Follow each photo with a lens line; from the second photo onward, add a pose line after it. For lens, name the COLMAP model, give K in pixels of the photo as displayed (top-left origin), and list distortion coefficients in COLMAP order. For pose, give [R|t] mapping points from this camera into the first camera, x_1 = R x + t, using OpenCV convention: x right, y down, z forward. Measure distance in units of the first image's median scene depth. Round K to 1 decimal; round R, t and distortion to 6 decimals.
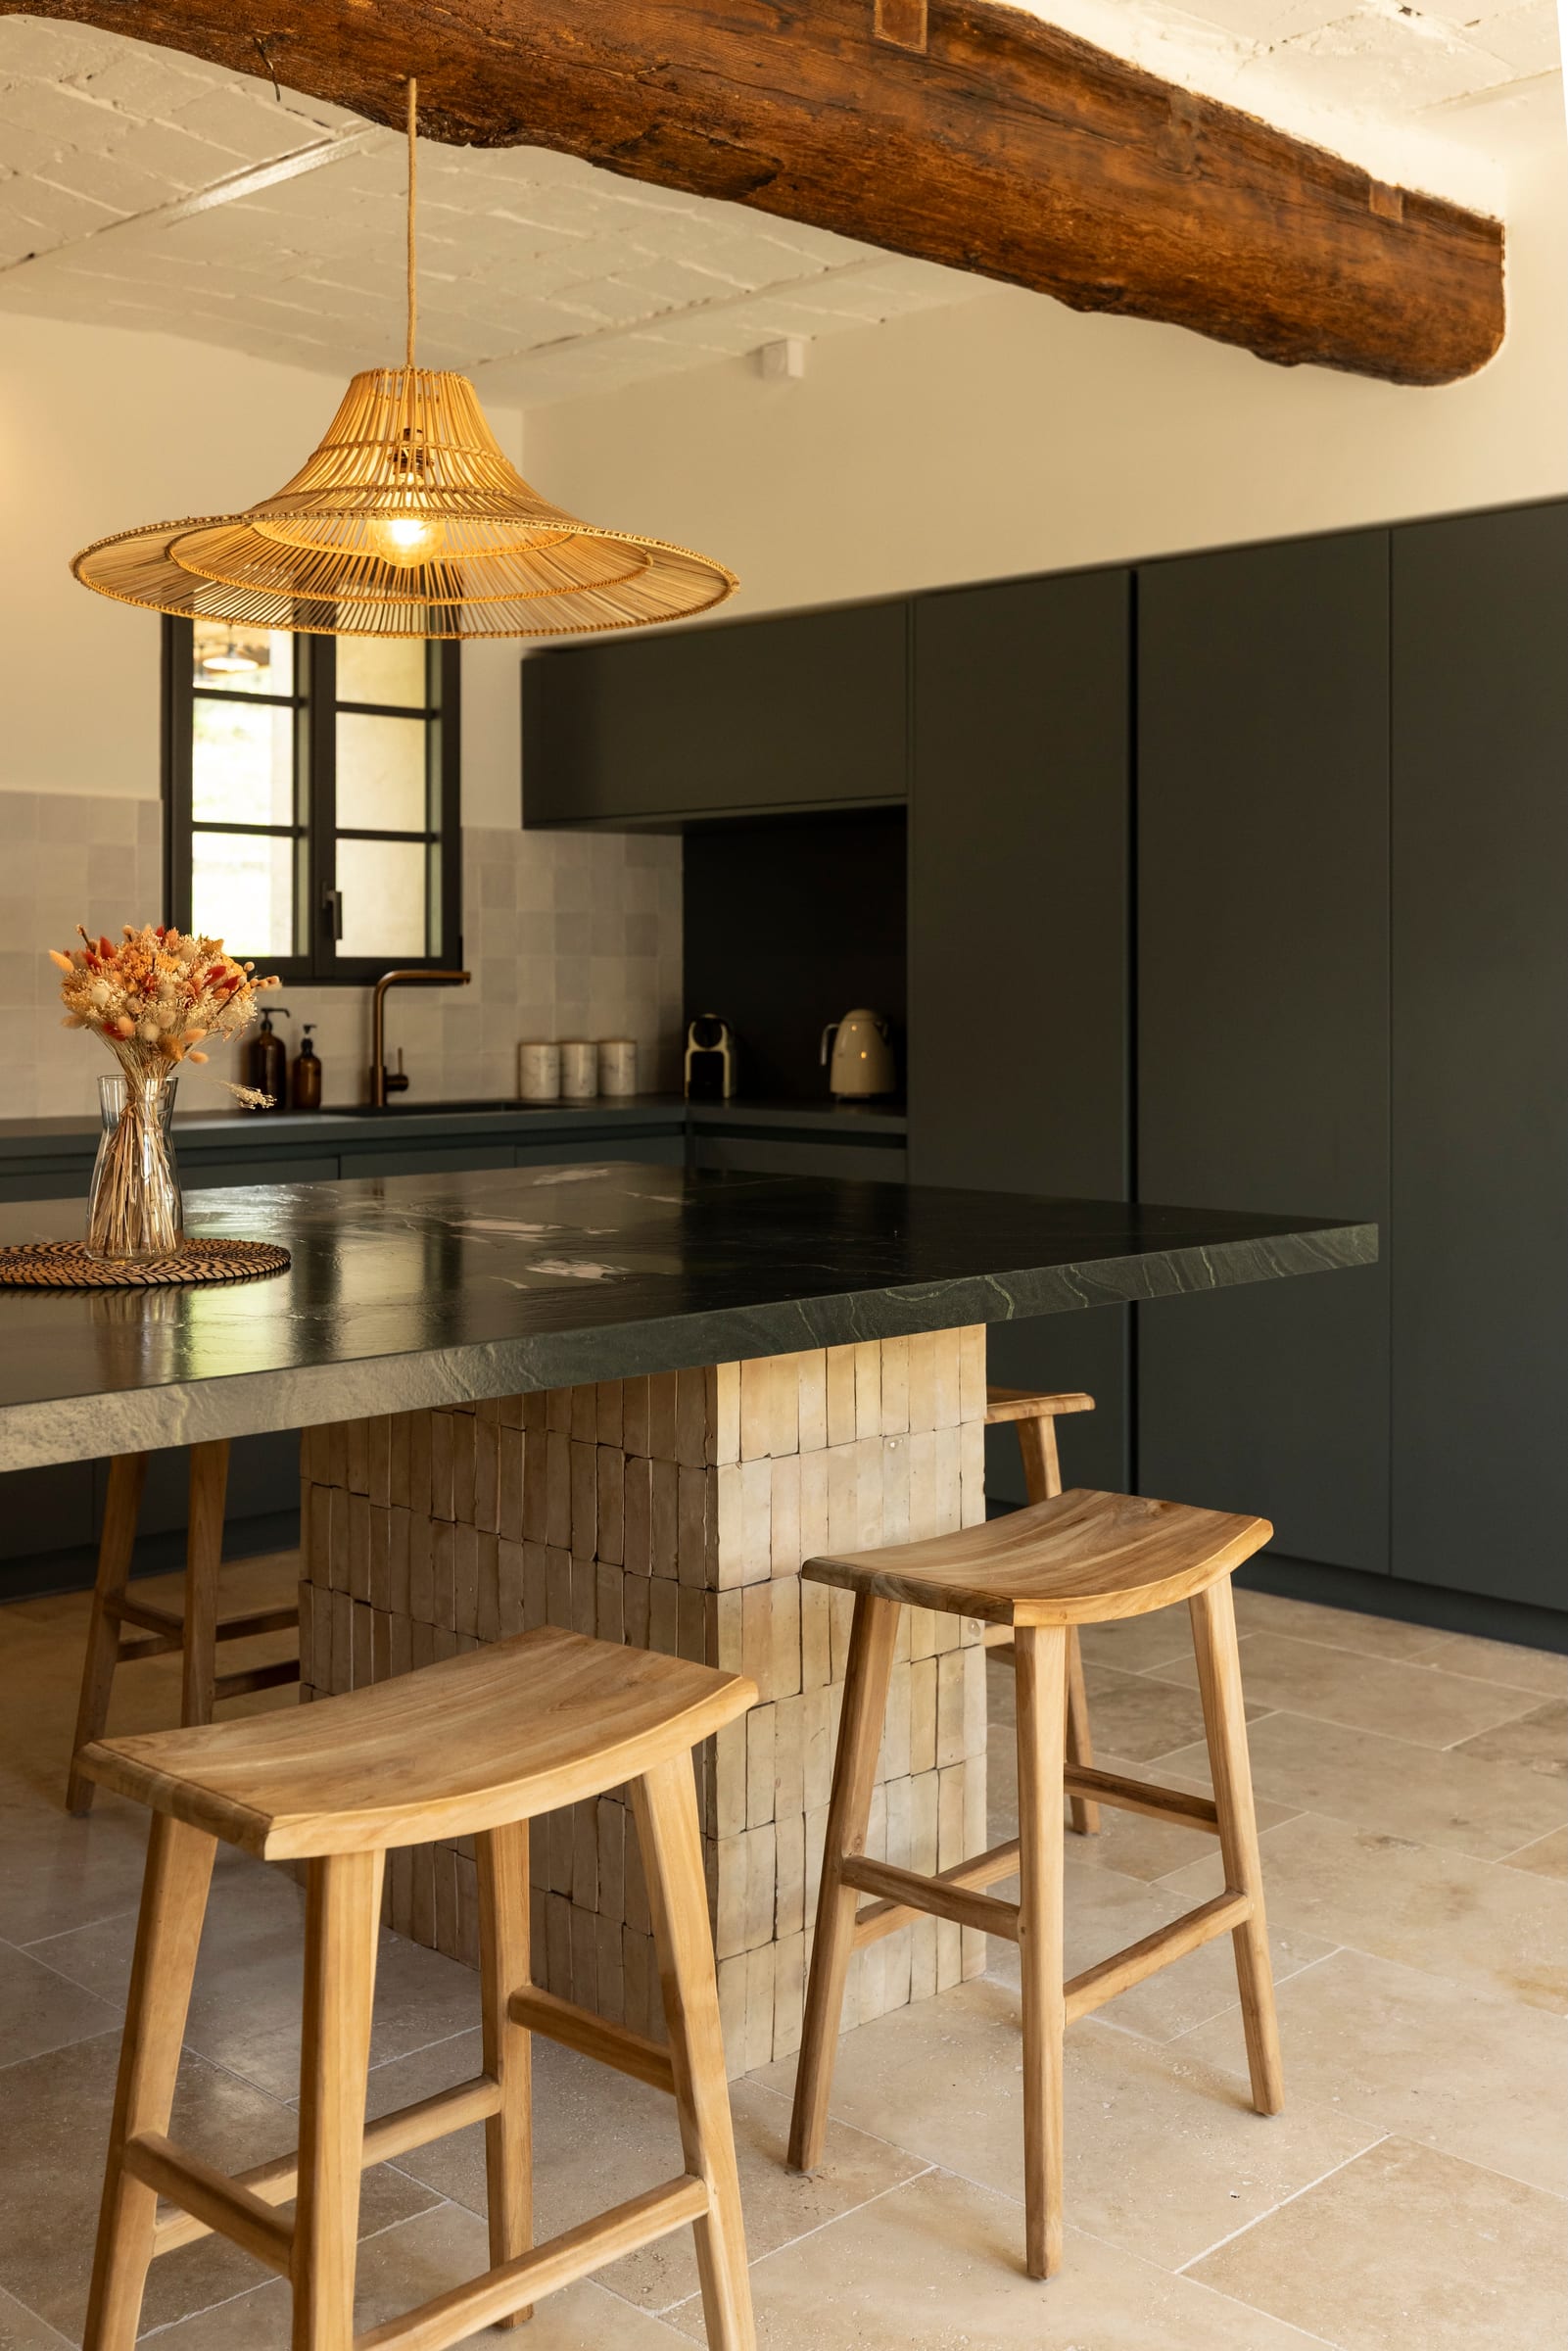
lens RADIAL K [[2364.6, 0, 787.1], [0, 2364.6, 950.8], [0, 0, 1]] dist [0.004997, 0.005004]
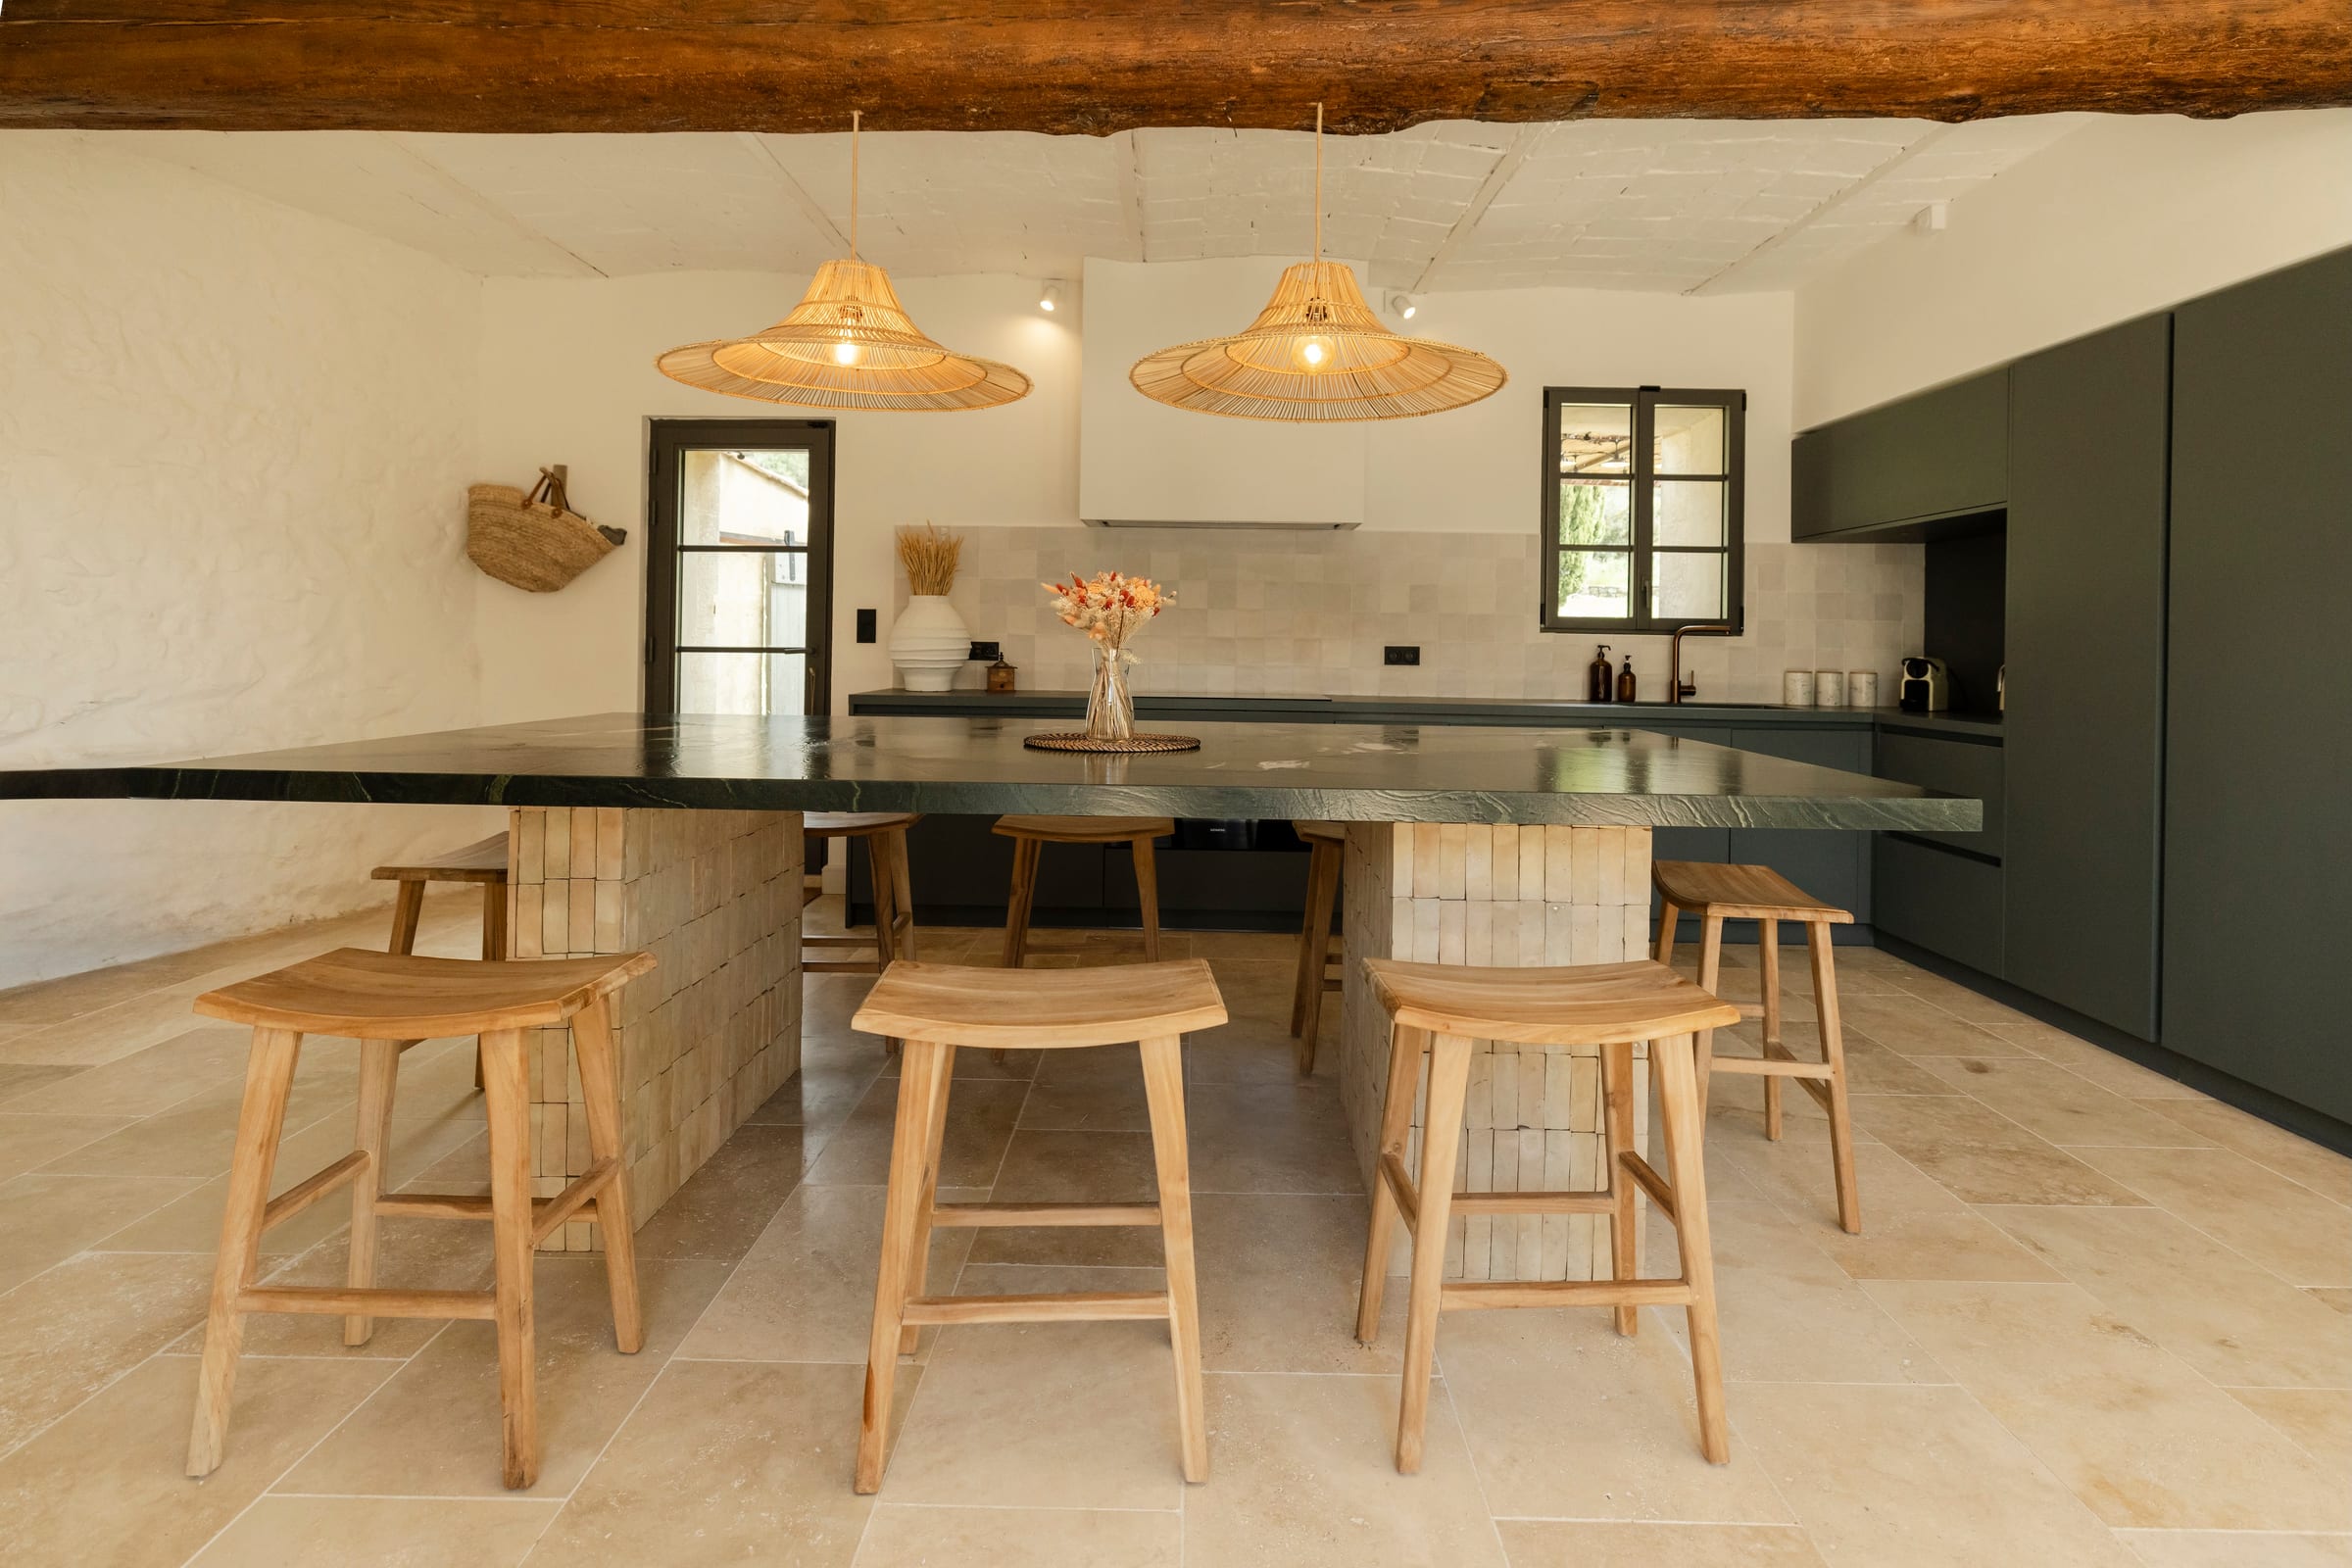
lens RADIAL K [[1155.4, 0, 1209.2], [0, 1155.4, 640.7], [0, 0, 1]] dist [-0.004580, 0.000283]
pose [[0.705920, 0.009099, -0.708233, 0.196522], [-0.006565, 0.999959, 0.006304, 0.016811], [0.708261, 0.000200, 0.705951, 0.155668]]
